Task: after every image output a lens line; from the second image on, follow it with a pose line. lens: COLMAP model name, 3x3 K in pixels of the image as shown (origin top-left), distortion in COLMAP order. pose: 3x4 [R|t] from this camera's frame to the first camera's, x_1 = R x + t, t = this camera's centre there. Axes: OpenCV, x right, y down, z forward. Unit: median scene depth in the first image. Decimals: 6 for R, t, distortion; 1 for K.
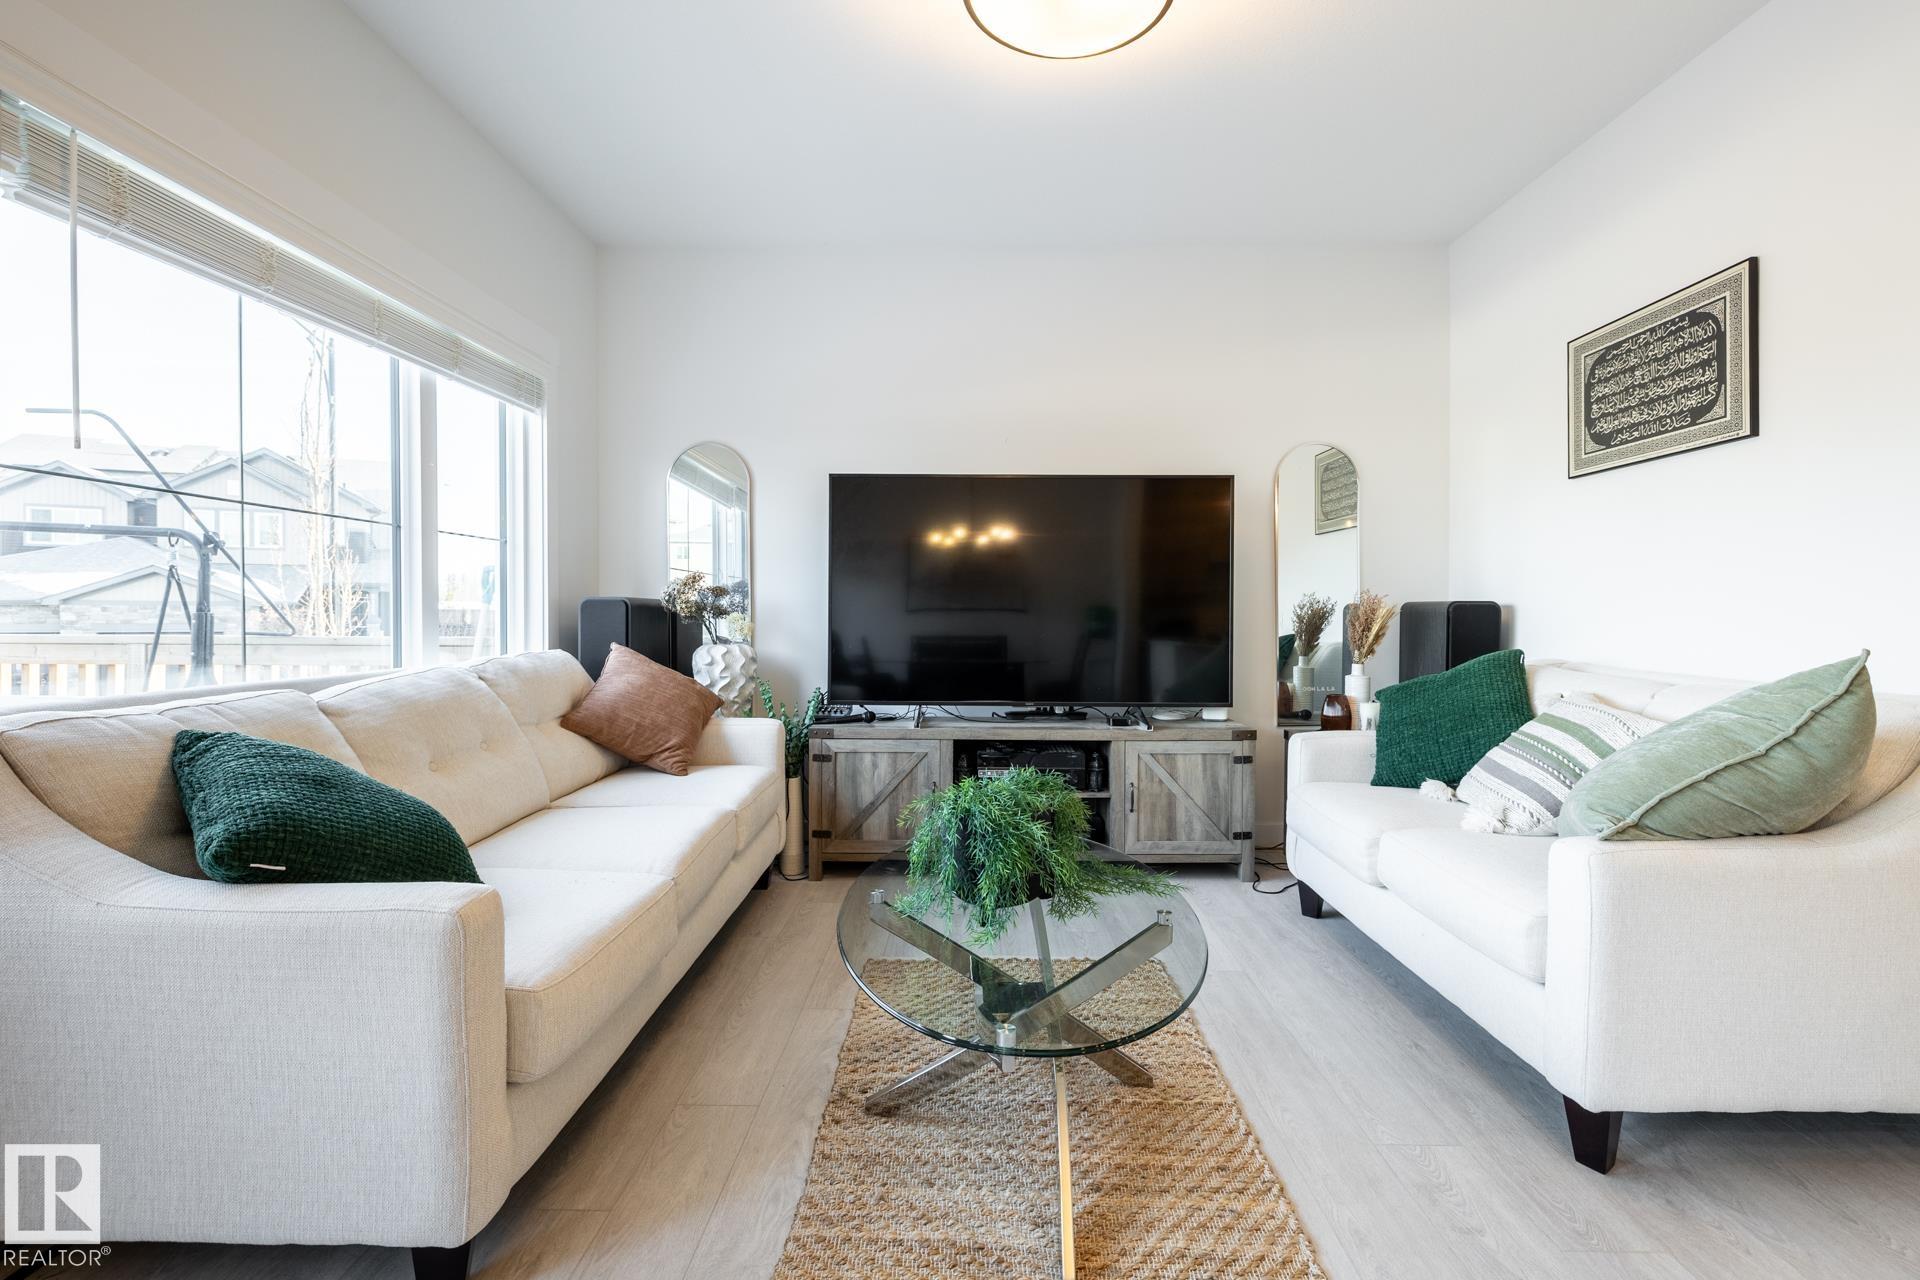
lens RADIAL K [[817.8, 0, 950.8], [0, 817.8, 621.7], [0, 0, 1]] dist [-0.002135, 0.000792]
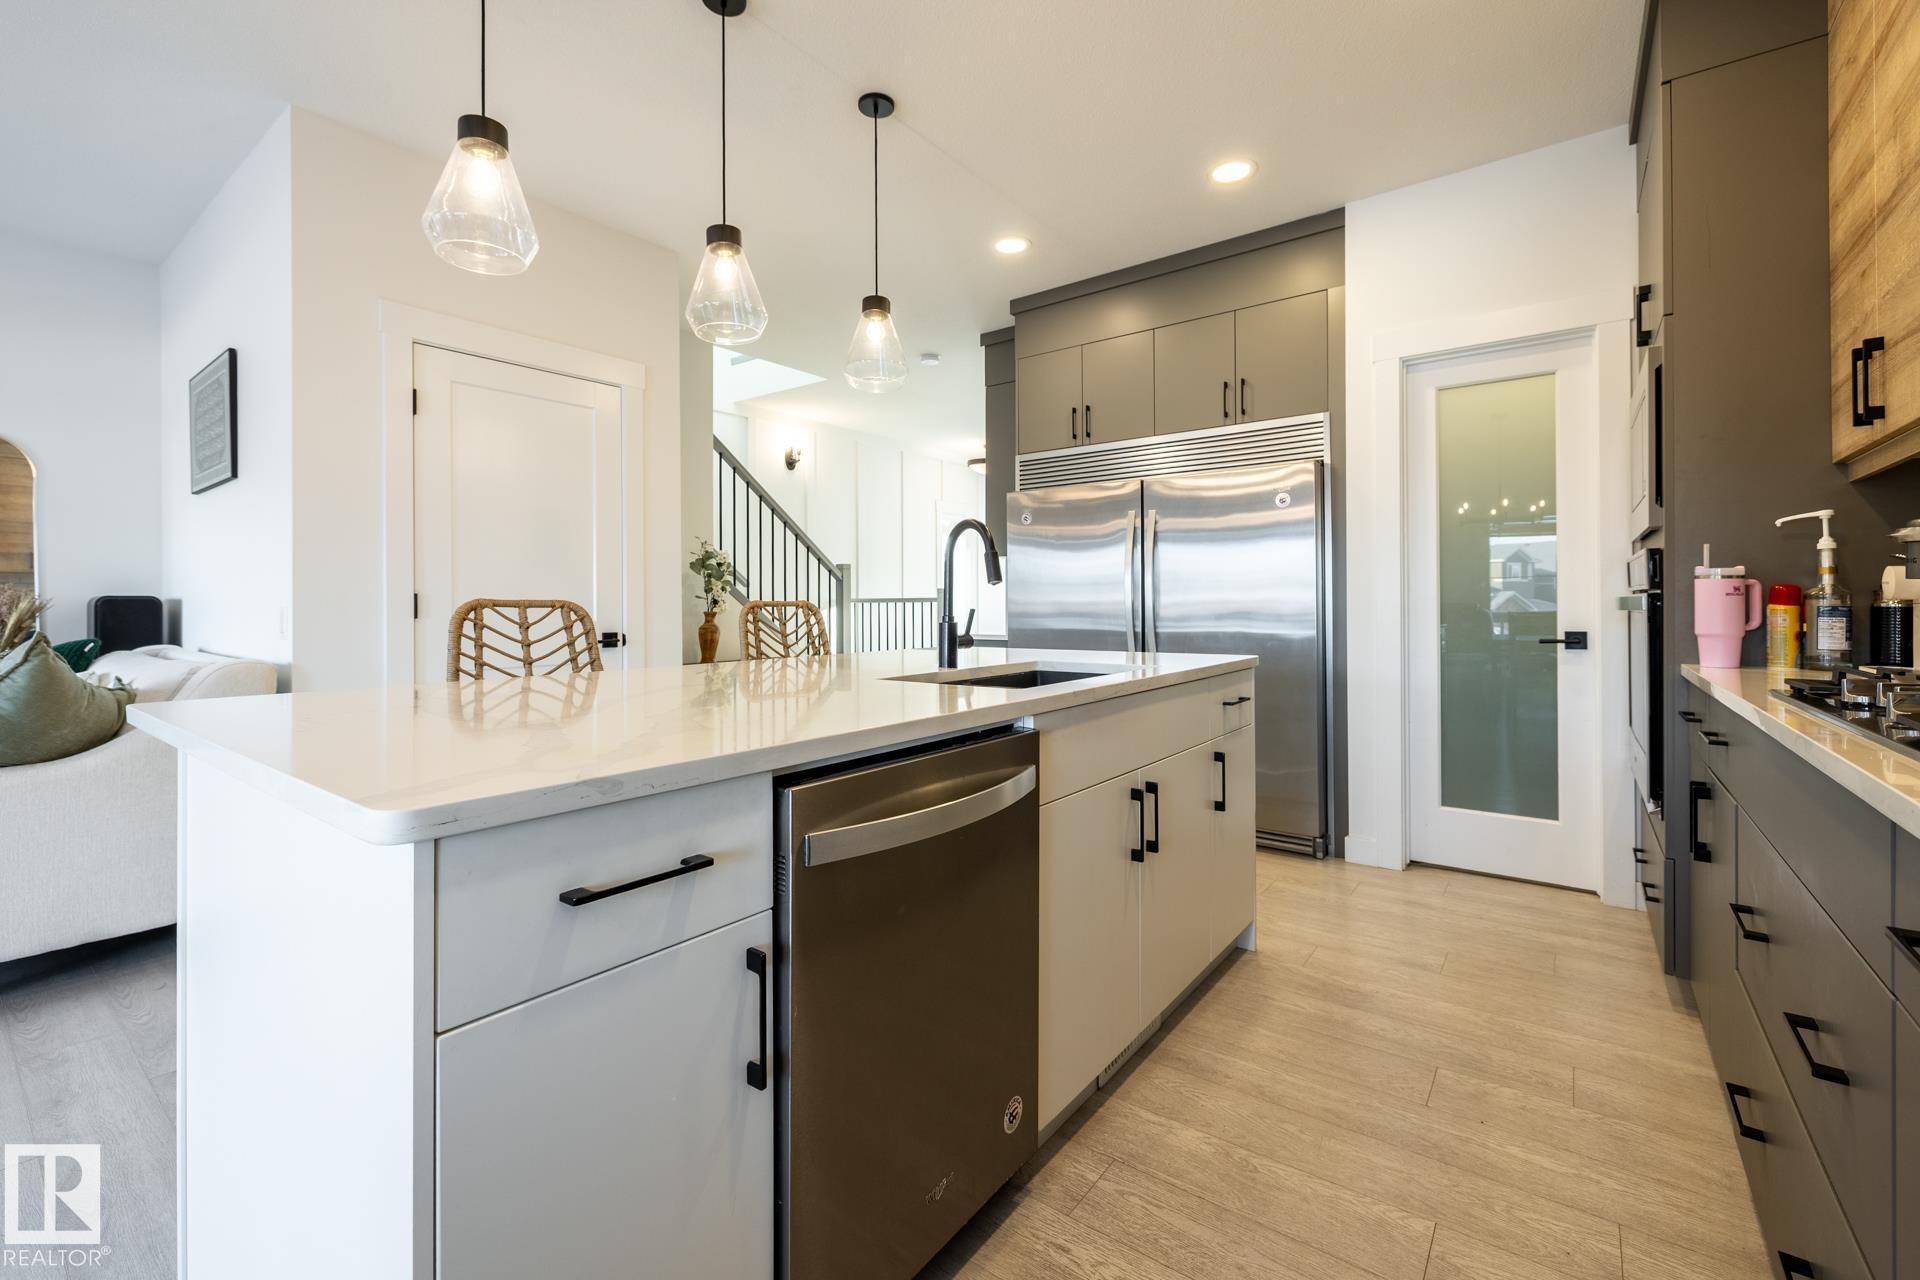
lens RADIAL K [[817.8, 0, 965.5], [0, 817.8, 598.4], [0, 0, 1]] dist [-0.002135, 0.000792]
pose [[0.593149, 0.002309, 0.805089, 0.433074], [0.012729, 0.999844, -0.012246, 0.006400], [-0.804992, 0.017512, 0.593027, -0.574953]]
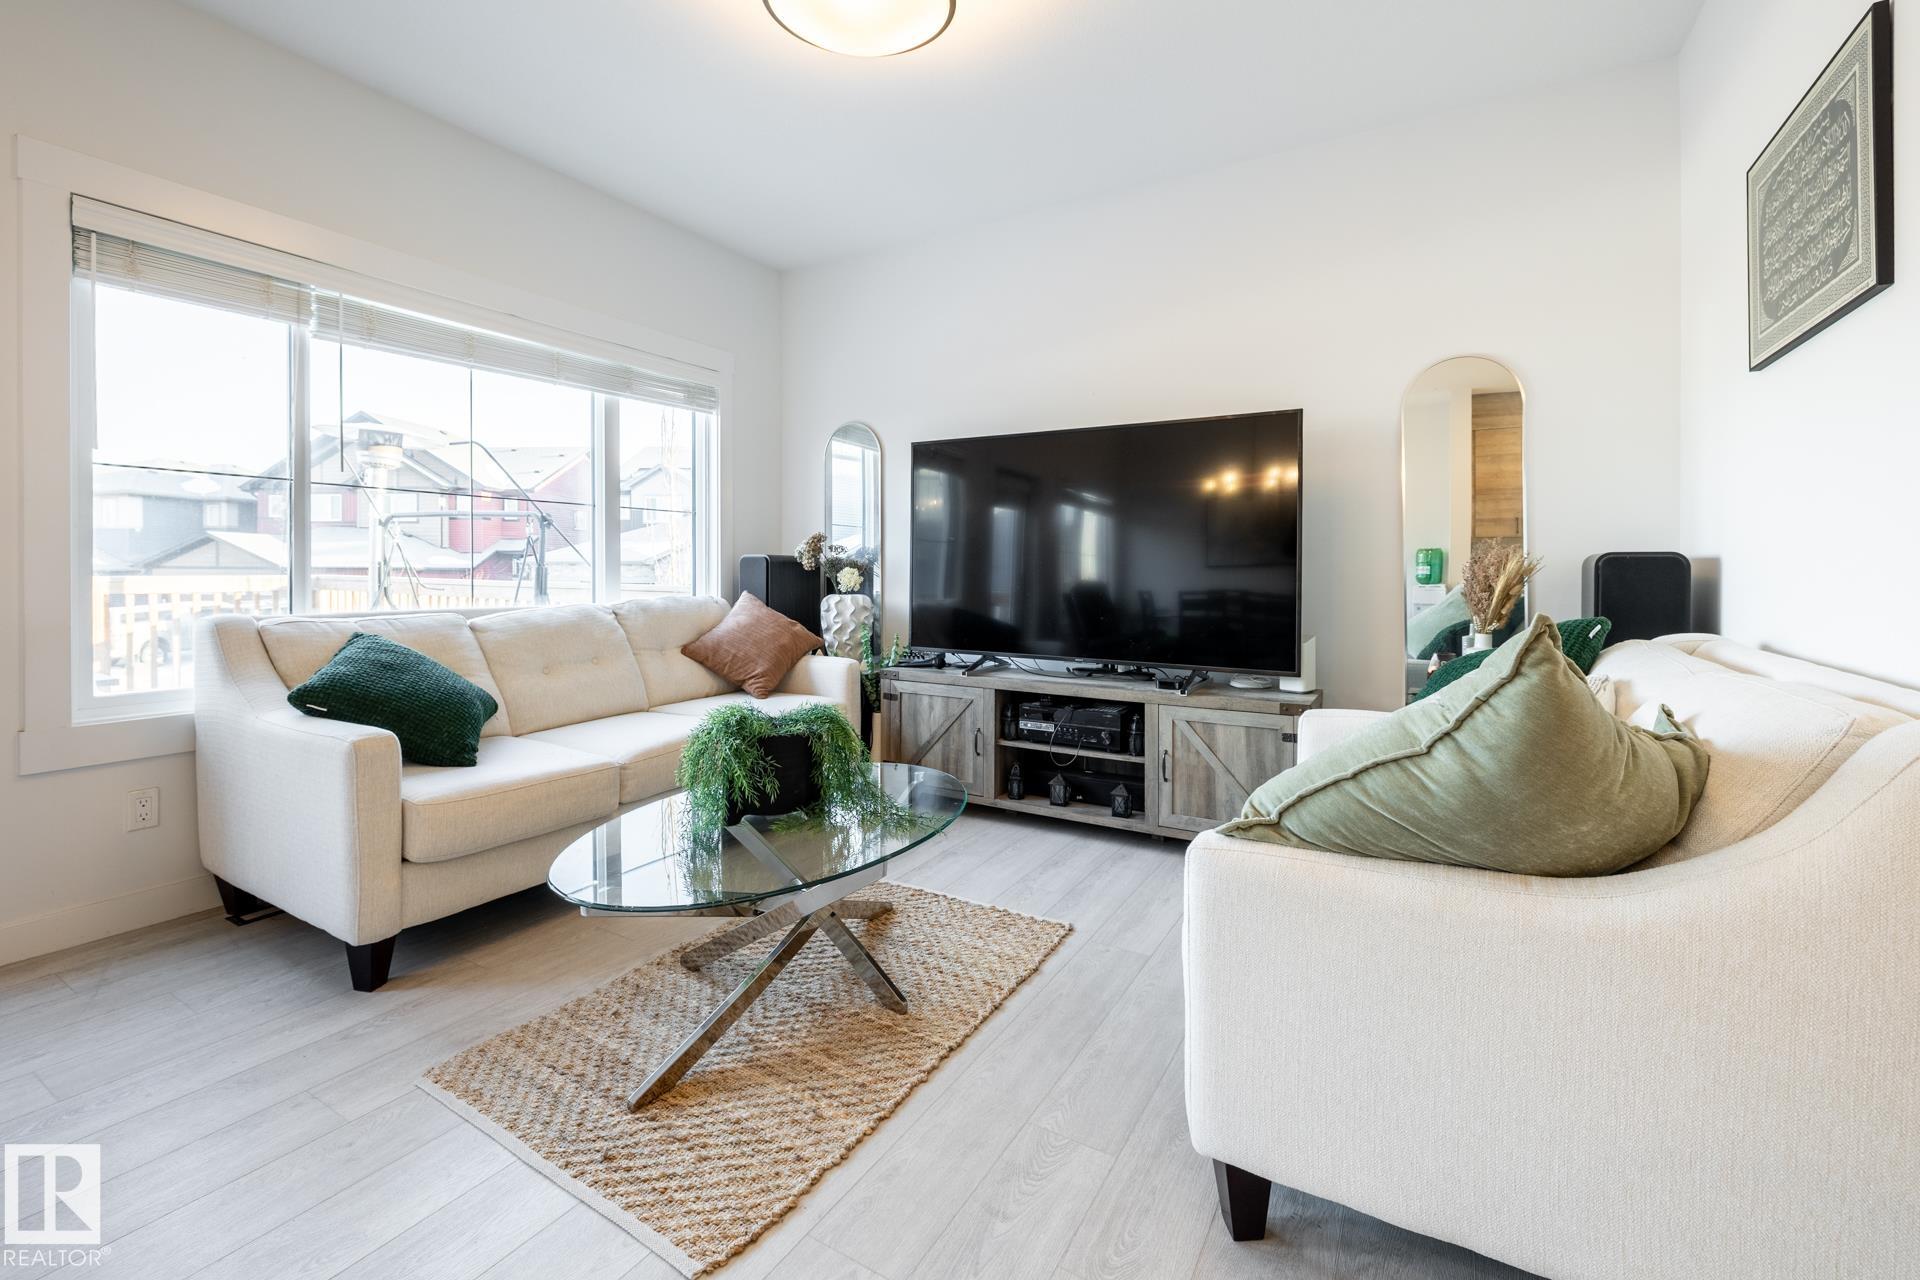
lens RADIAL K [[817.8, 0, 935.6], [0, 817.8, 576.7], [0, 0, 1]] dist [-0.002135, 0.000792]
pose [[0.861216, 0.007037, -0.508191, 0.482351], [-0.009413, 0.999953, -0.002105, 0.004005], [0.508152, 0.006597, 0.861242, 0.064993]]
